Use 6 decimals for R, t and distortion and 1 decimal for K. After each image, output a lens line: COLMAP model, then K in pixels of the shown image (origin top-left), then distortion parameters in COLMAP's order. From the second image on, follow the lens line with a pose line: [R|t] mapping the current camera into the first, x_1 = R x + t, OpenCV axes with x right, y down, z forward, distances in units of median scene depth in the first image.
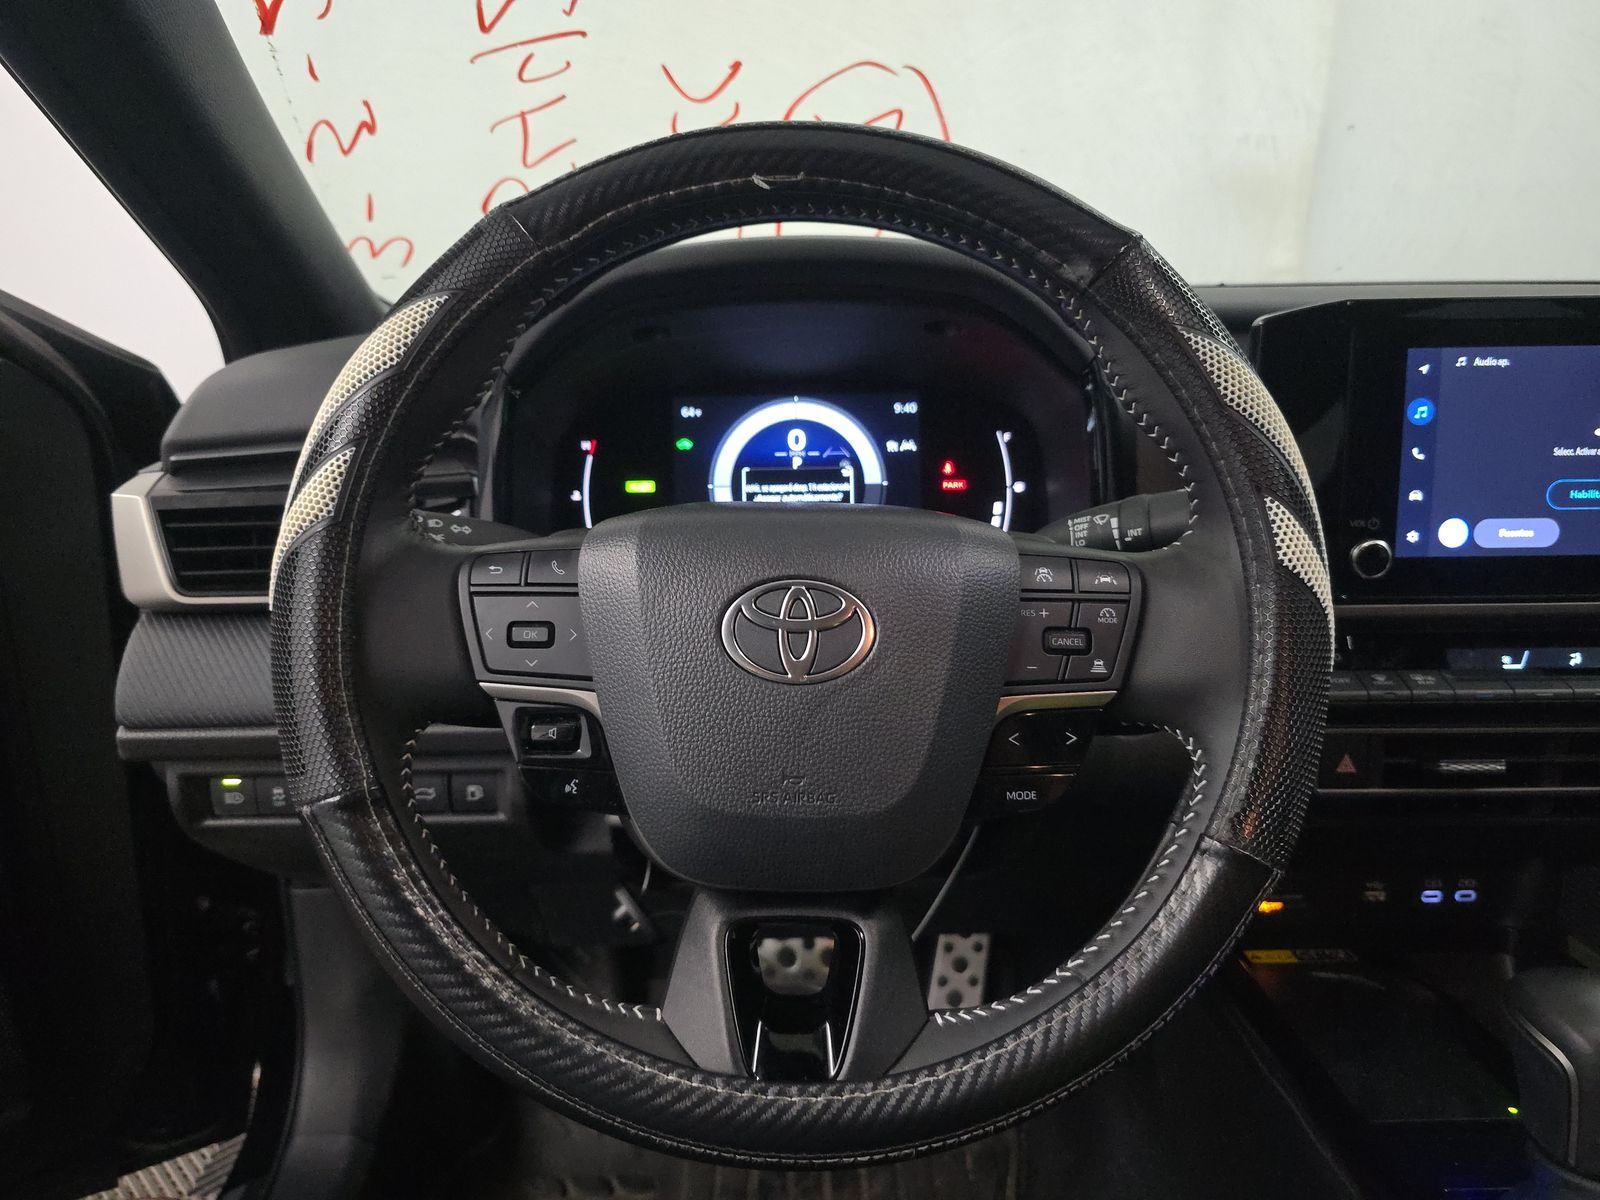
lens RADIAL K [[1087.9, 0, 800.0], [0, 1087.9, 600.0], [0, 0, 1]] dist [-0.009285, -0.008119]
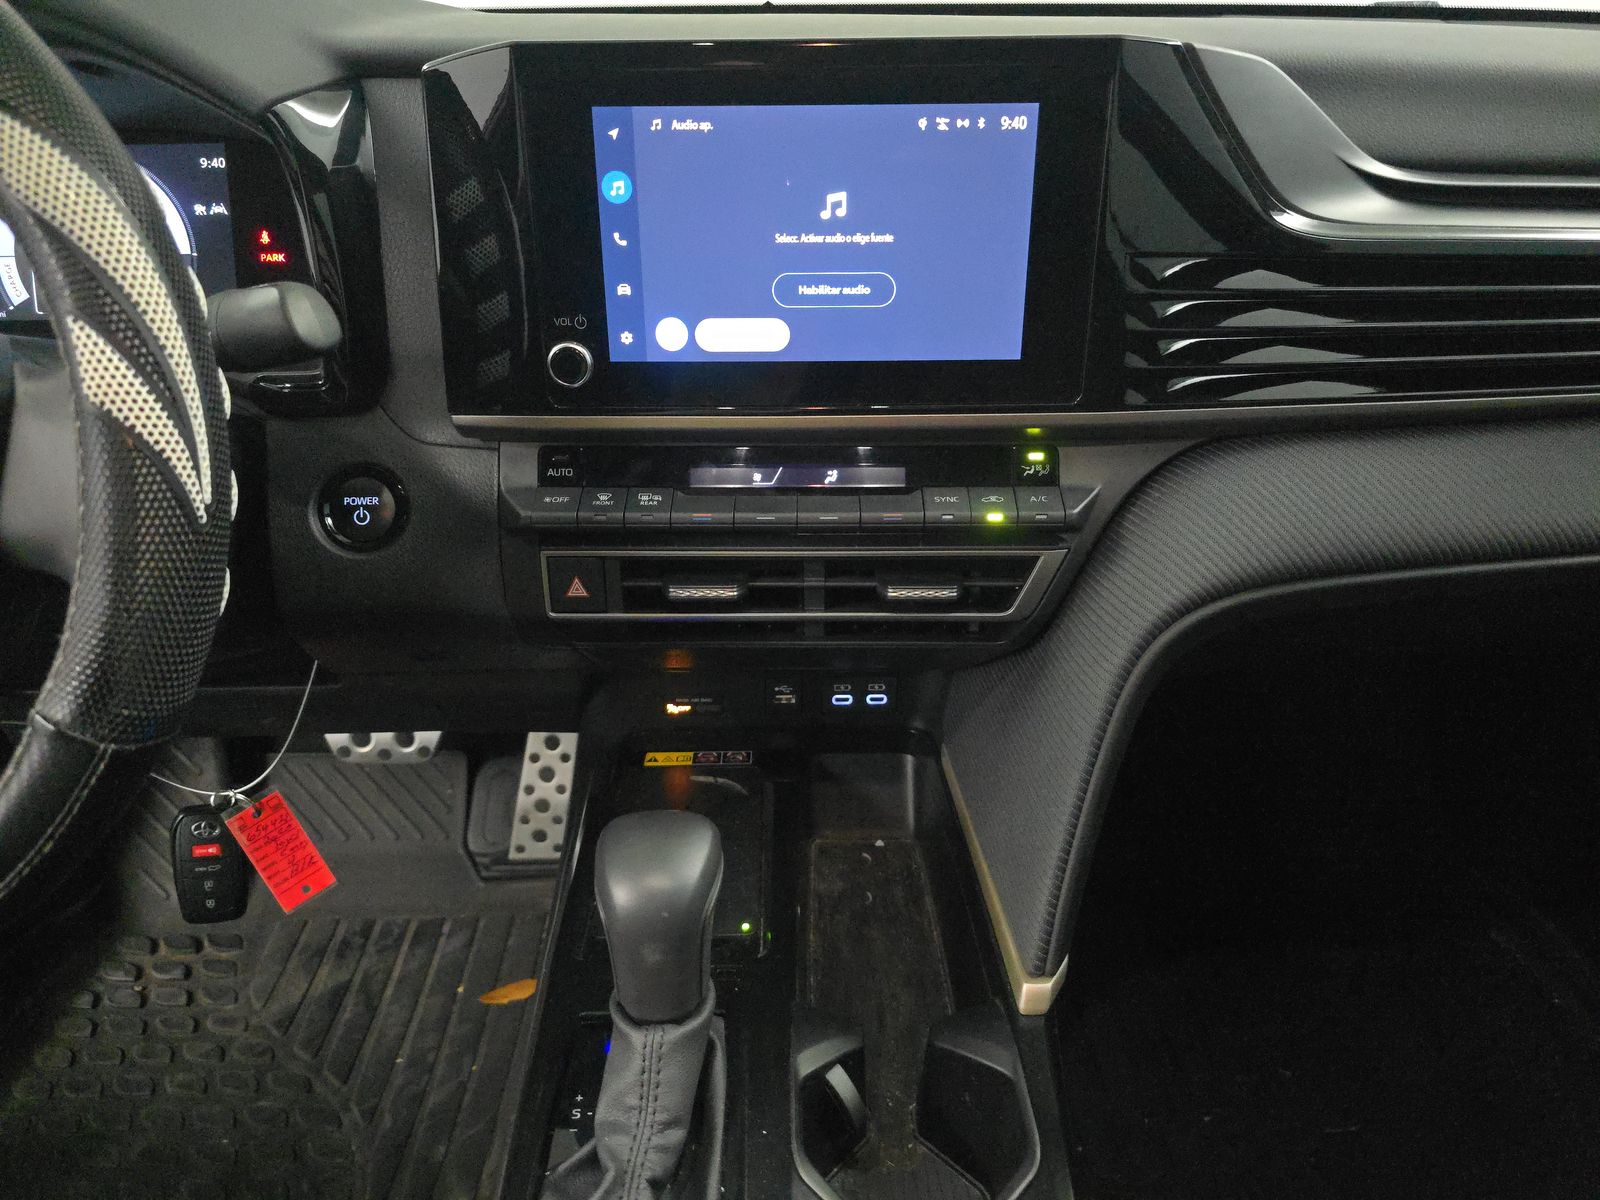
lens RADIAL K [[1077.8, 0, 800.0], [0, 1077.8, 600.0], [0, 0, 1]] dist [0.036305, -0.041273]
pose [[0.999443, -0.000401, 0.033370, 0.535762], [-0.007455, 0.971974, 0.234969, -0.046555], [-0.032529, -0.235087, 0.971430, 0.072650]]
